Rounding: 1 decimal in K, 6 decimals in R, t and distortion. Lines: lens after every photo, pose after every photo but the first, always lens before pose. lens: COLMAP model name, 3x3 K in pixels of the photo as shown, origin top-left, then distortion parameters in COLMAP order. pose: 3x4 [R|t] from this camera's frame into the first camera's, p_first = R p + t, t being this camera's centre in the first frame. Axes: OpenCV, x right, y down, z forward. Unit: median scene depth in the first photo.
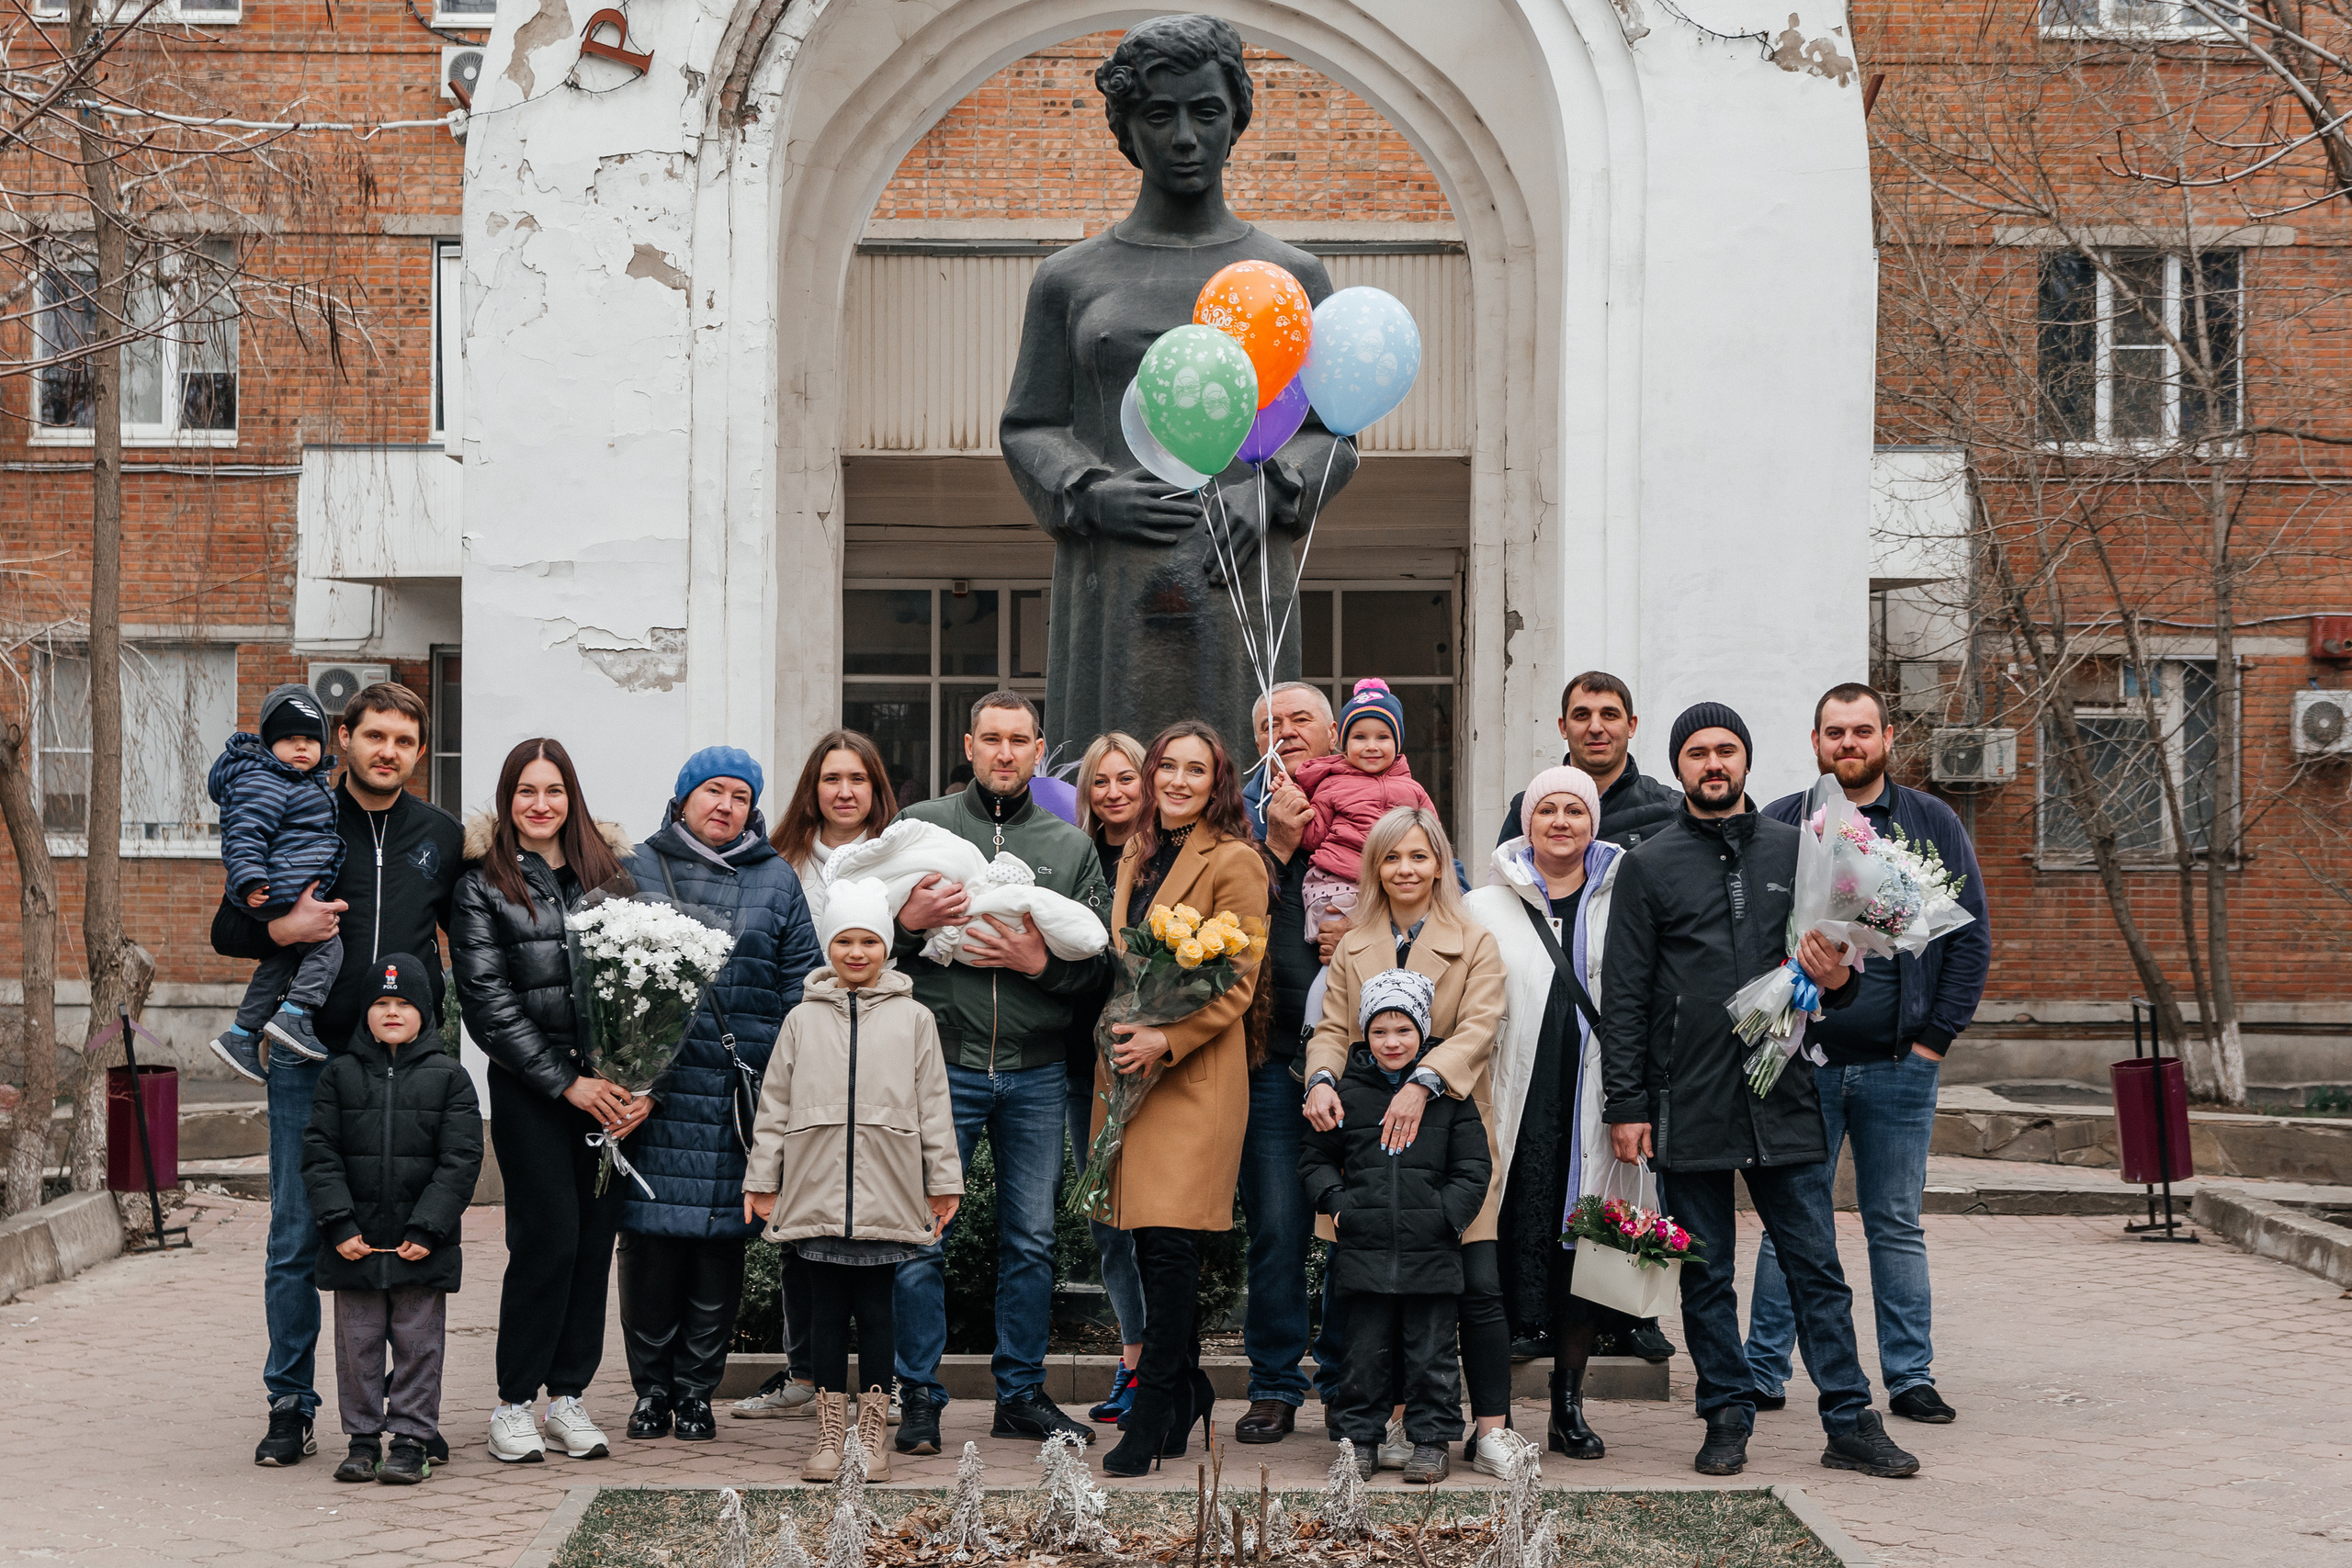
lens RADIAL K [[4696.9, 0, 1181.6], [0, 4696.9, 786.2], [0, 0, 1]] dist [0.299072, 0.000000]
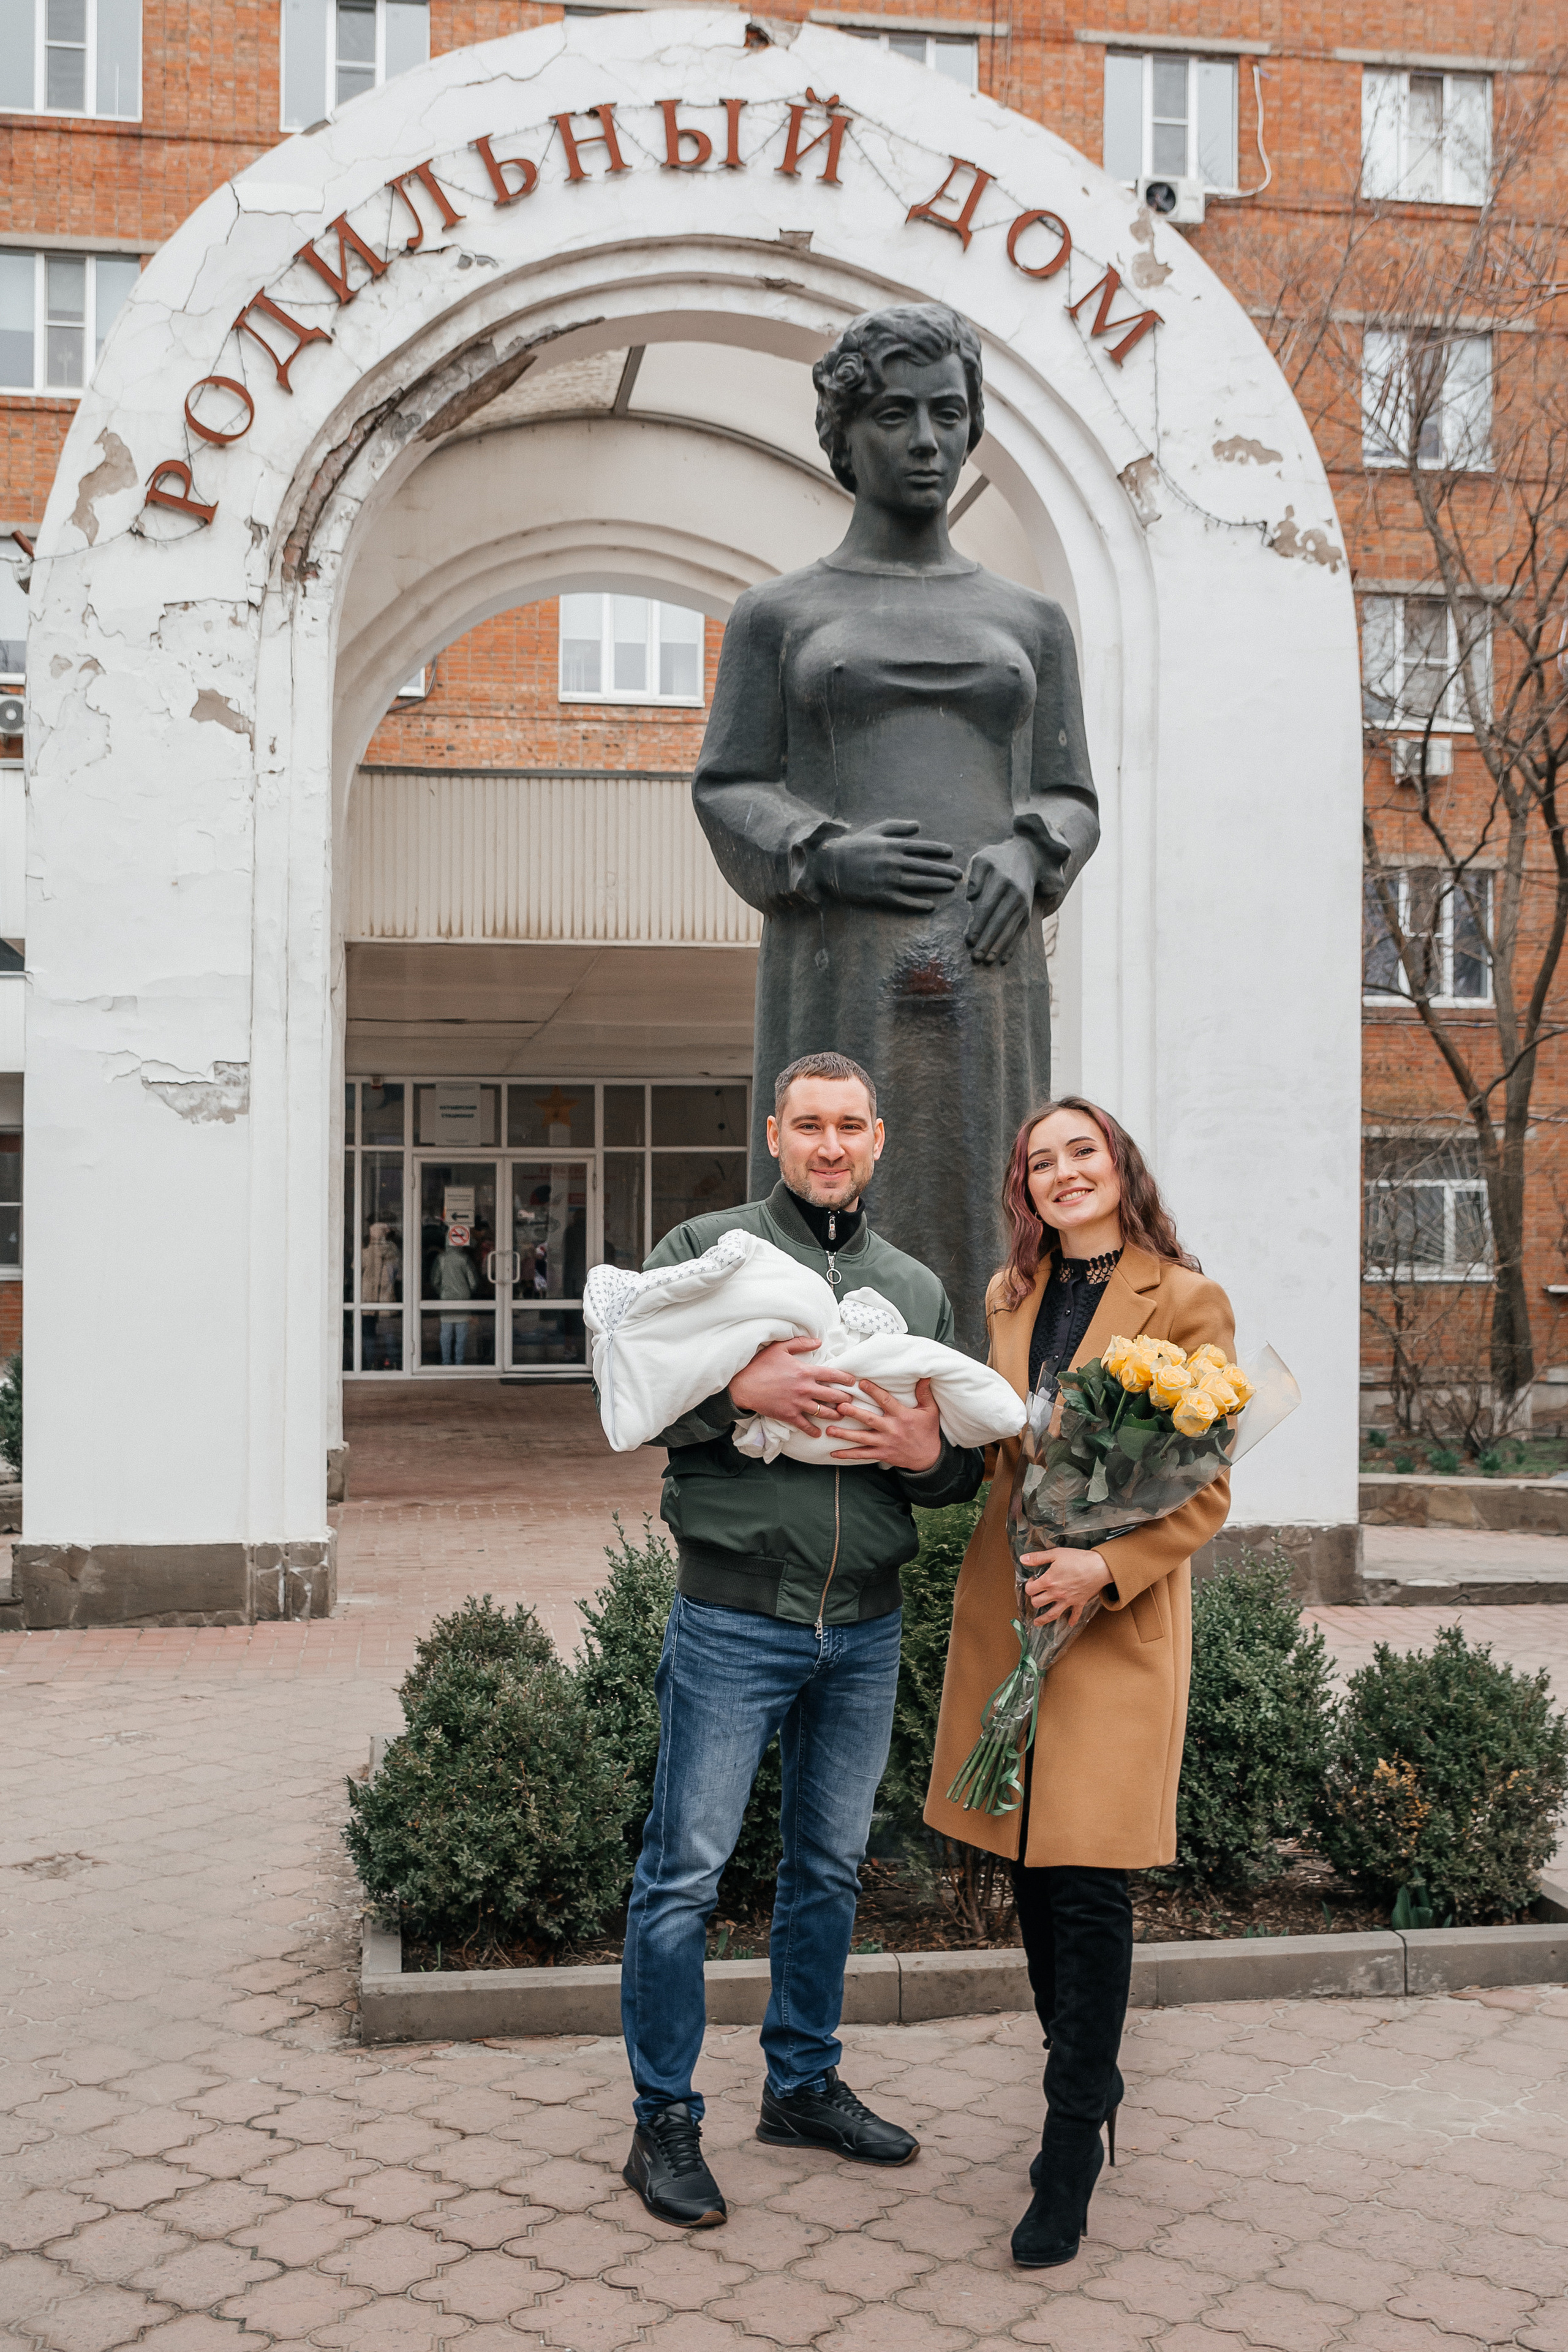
lens RADIAL K [[2506.2, 0, 774.5], [0, 2506.2, 1185.0], [0, 0, 1]] dist [0.069508, 0.000000]
pose [[0.988377, -0.000248, 0.152020, -0.075229], [0.003171, 0.999815, -0.018982, 0.004034], [-0.151987, 0.019244, 0.988195, 0.442371]]
